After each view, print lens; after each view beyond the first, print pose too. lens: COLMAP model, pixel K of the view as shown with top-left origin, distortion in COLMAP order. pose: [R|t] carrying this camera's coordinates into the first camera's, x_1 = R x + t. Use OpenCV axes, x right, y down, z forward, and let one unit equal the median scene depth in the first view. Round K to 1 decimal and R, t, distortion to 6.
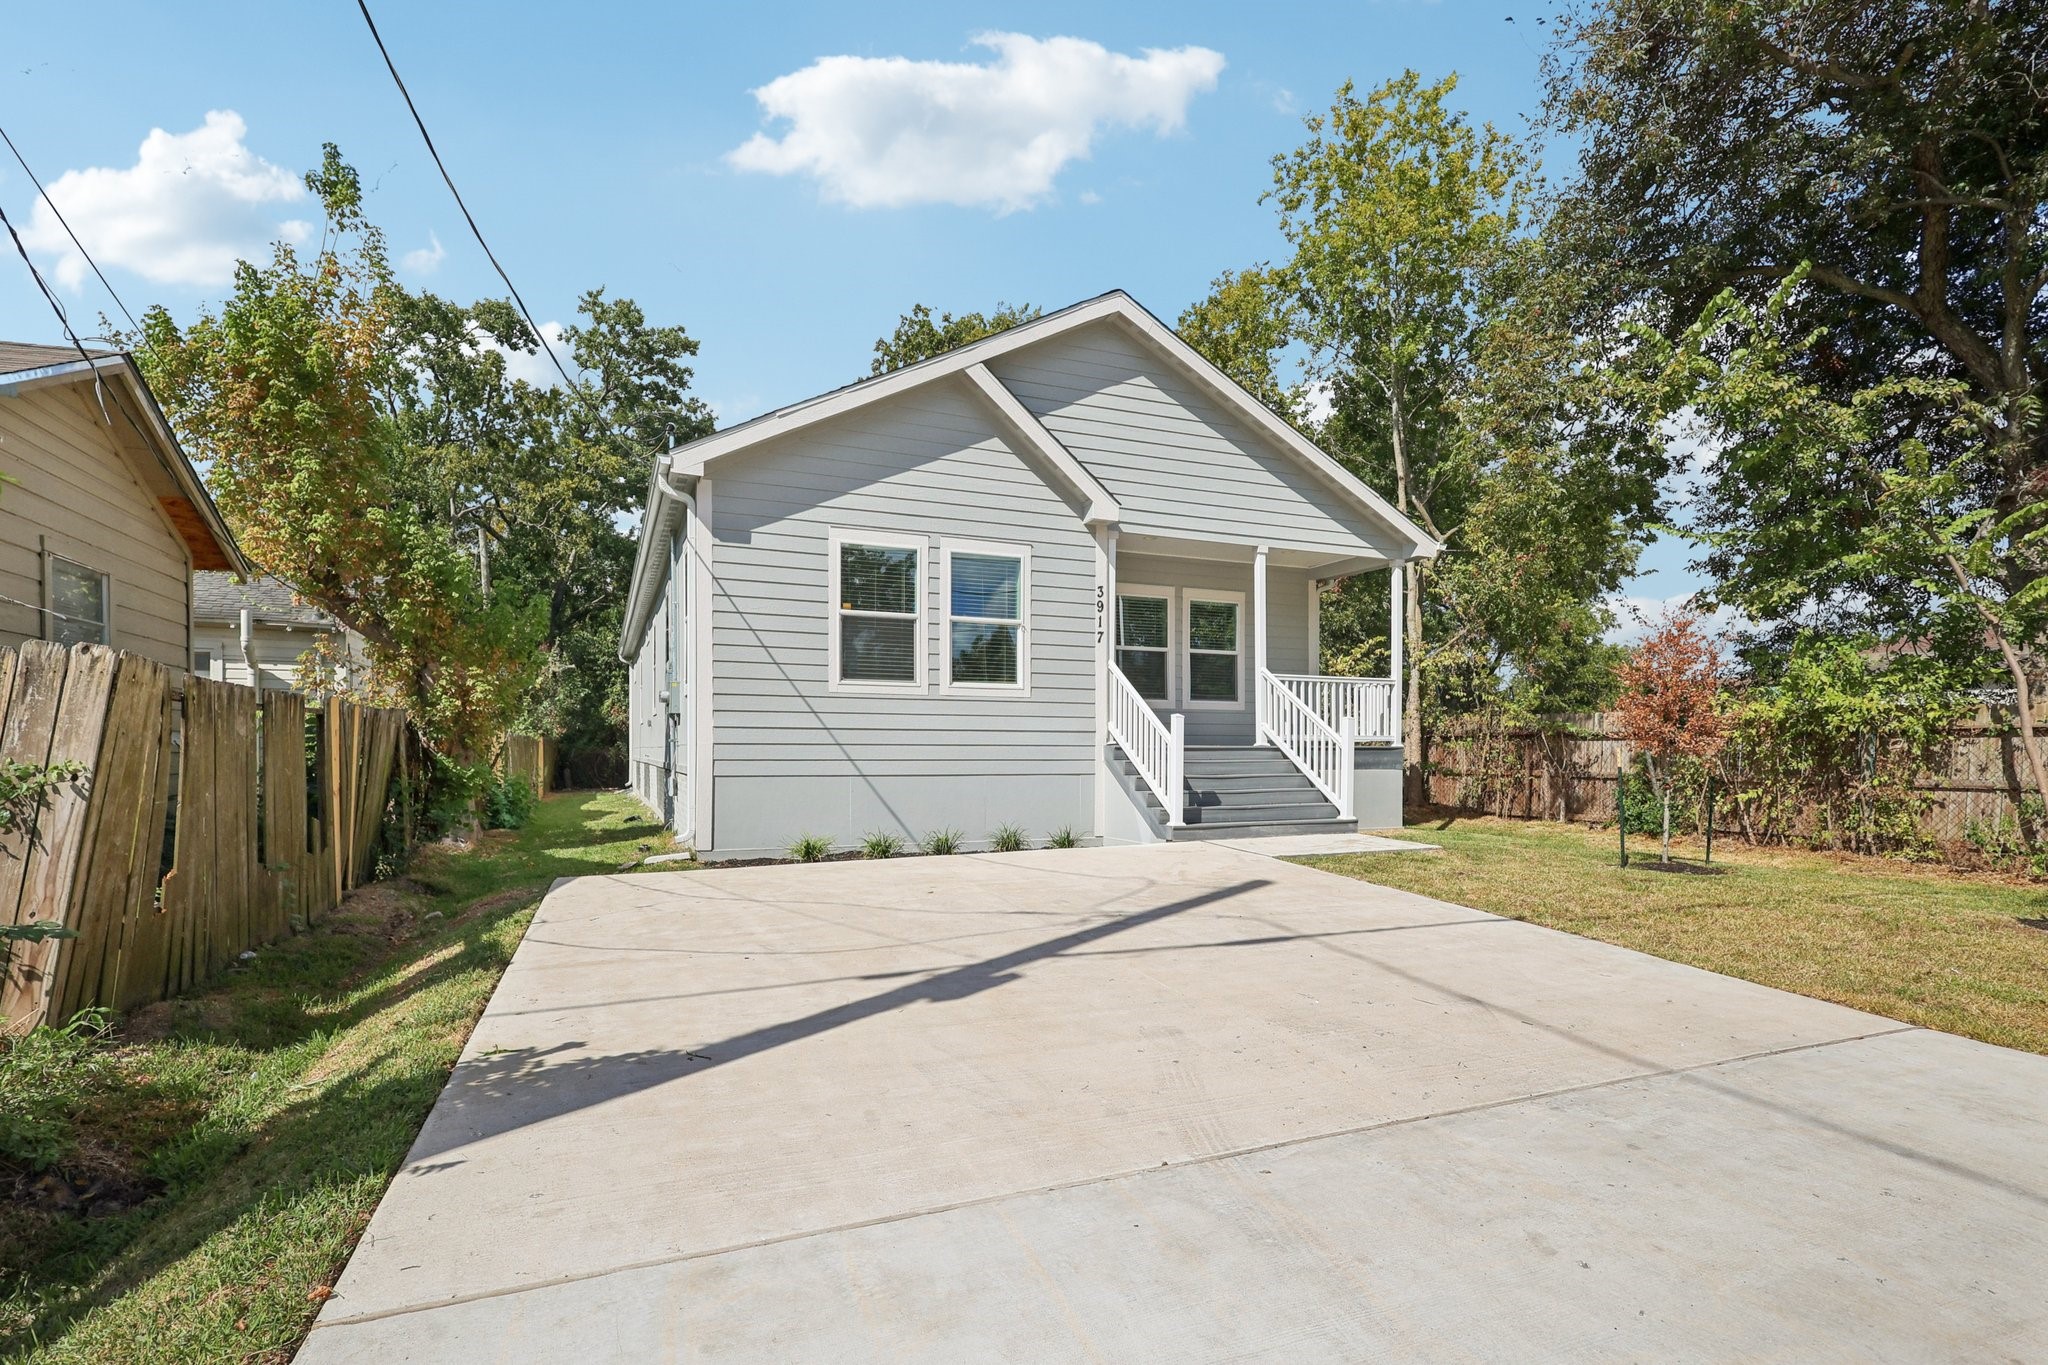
lens RADIAL K [[970.5, 0, 1028.5], [0, 970.5, 684.4], [0, 0, 1]] dist [-0.009490, 0.005973]
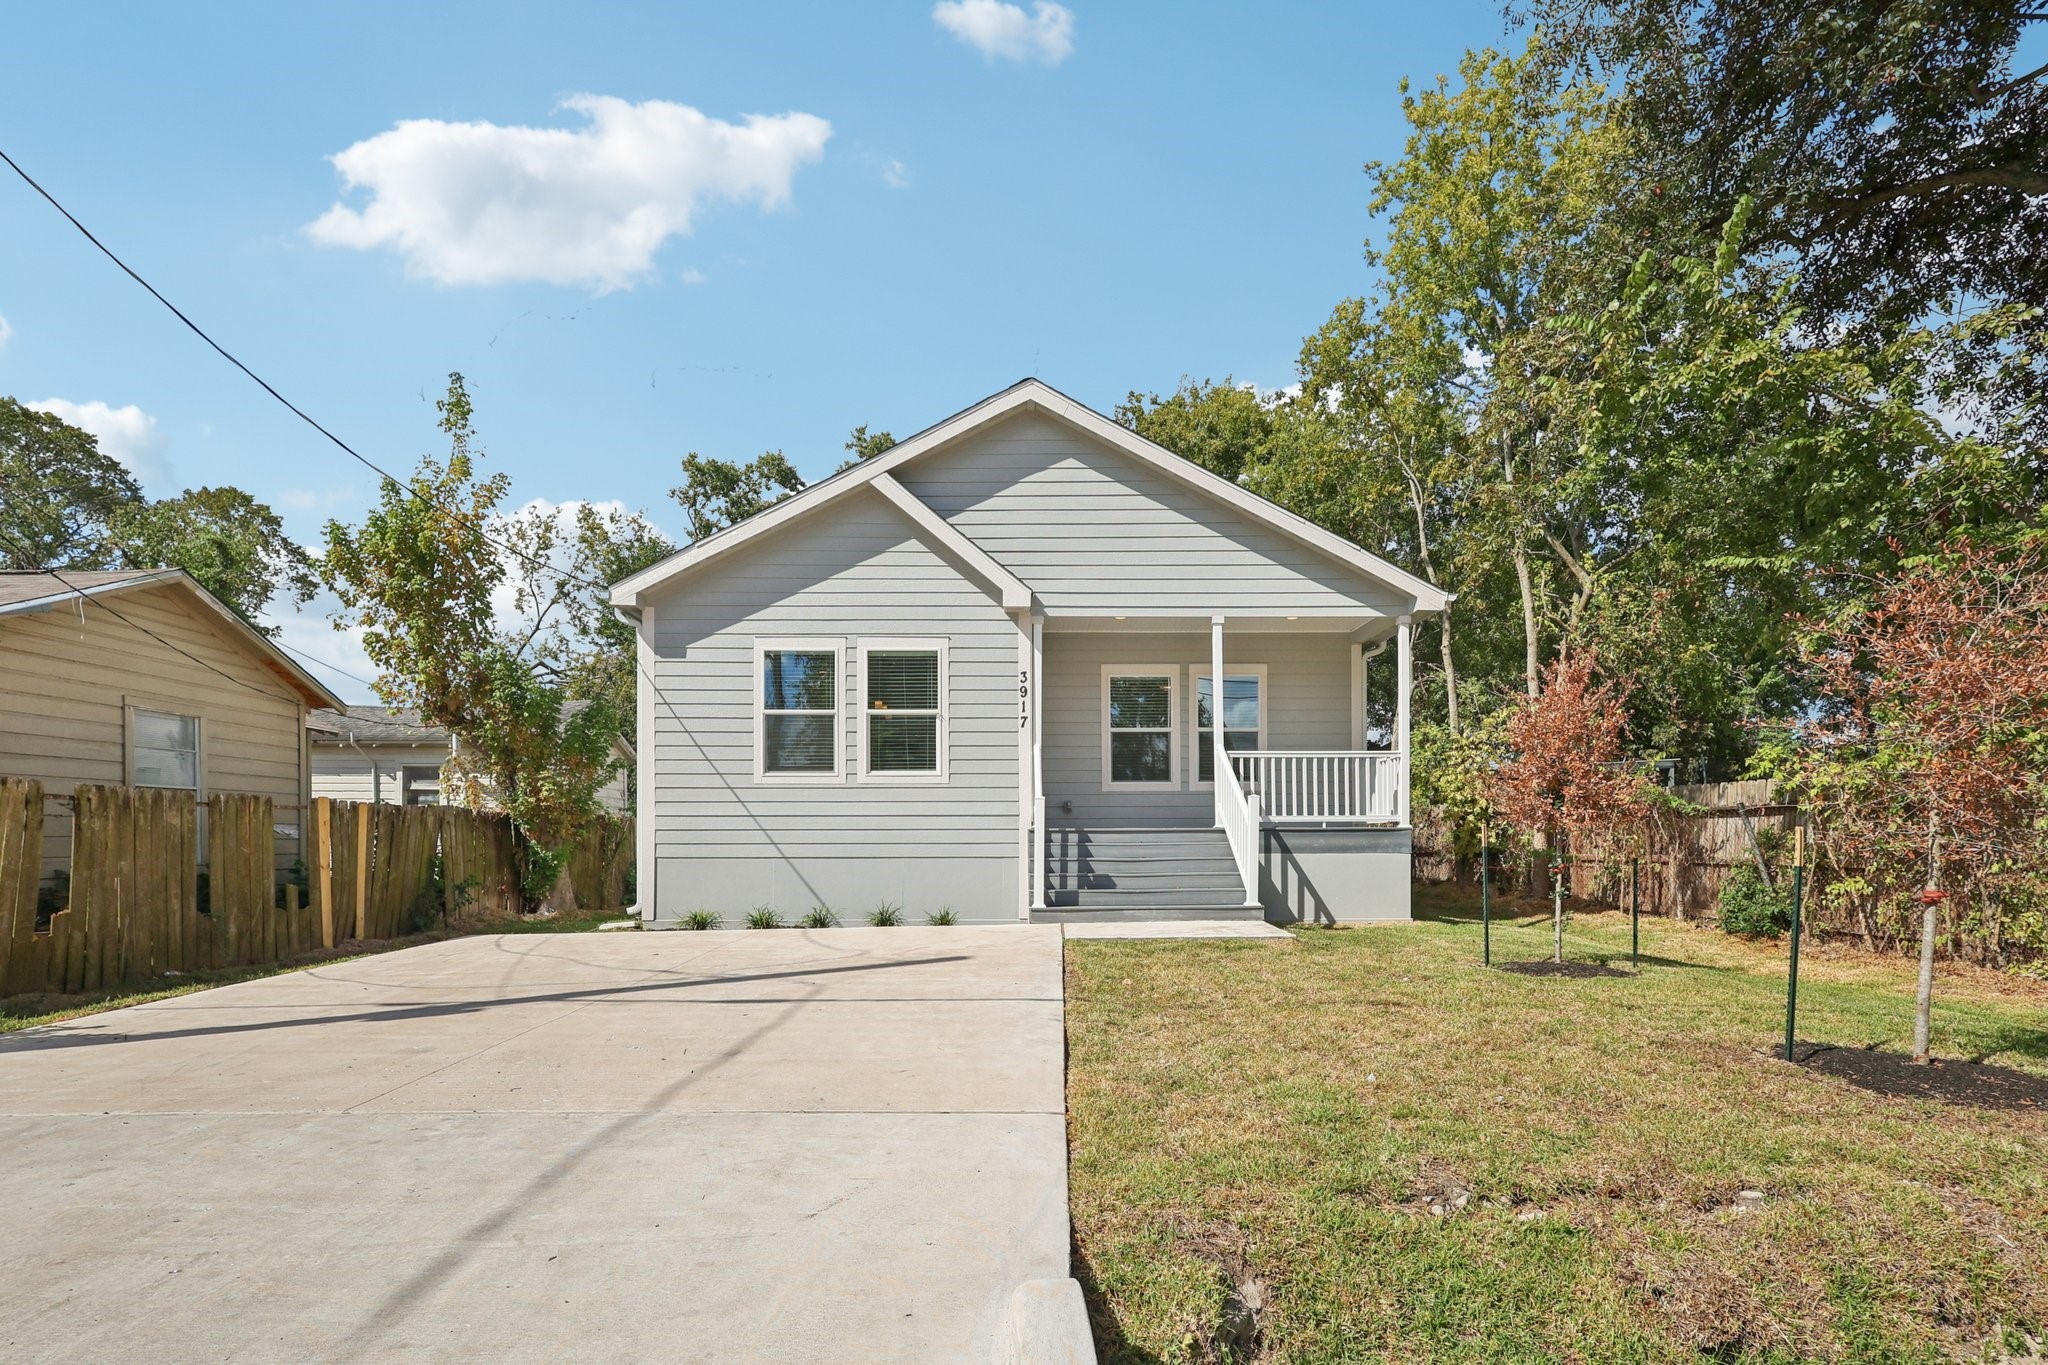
lens RADIAL K [[997.2, 0, 1023.4], [0, 997.2, 760.6], [0, 0, 1]] dist [-0.007372, 0.000498]
pose [[0.929244, -0.035354, -0.367772, 0.474245], [0.030174, 0.999348, -0.019826, 0.012660], [0.368233, 0.007326, 0.929705, 0.034433]]
